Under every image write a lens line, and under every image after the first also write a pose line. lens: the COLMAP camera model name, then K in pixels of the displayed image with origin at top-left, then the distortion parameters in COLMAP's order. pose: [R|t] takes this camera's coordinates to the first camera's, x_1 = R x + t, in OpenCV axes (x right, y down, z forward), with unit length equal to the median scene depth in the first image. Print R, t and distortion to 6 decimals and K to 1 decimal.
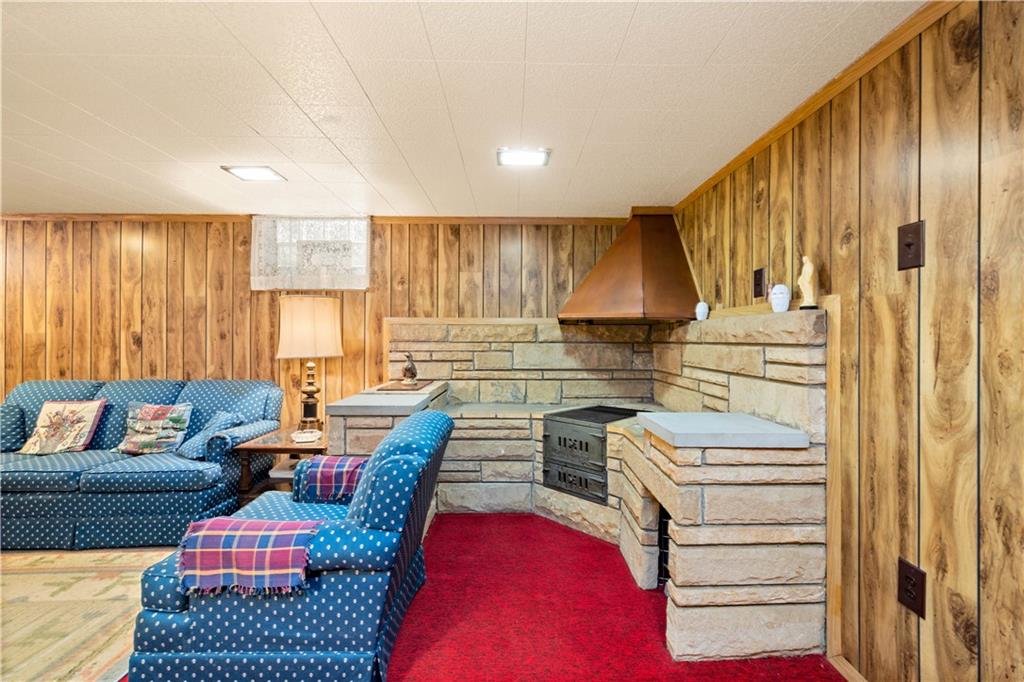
lens RADIAL K [[455.4, 0, 507.4], [0, 455.4, 340.4], [0, 0, 1]] dist [0.001953, -0.002293]
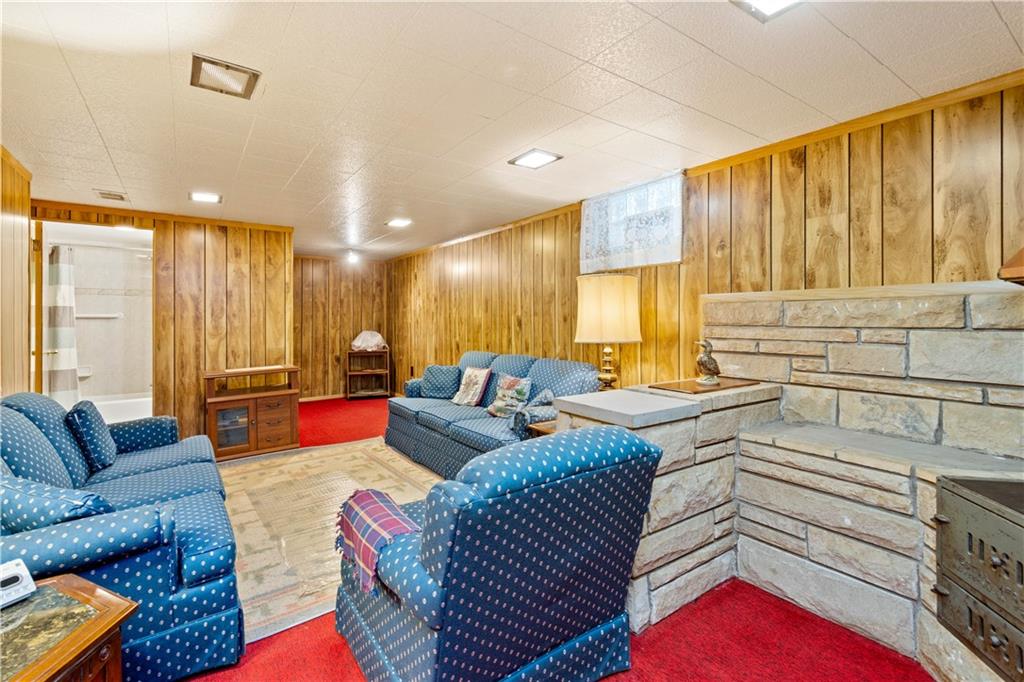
lens RADIAL K [[455.4, 0, 490.4], [0, 455.4, 319.2], [0, 0, 1]] dist [0.001953, -0.002293]
pose [[0.574501, -0.003319, -0.818497, 0.170703], [-0.001781, 0.999984, -0.005305, -0.003117], [0.818502, 0.004505, 0.574486, 0.264343]]
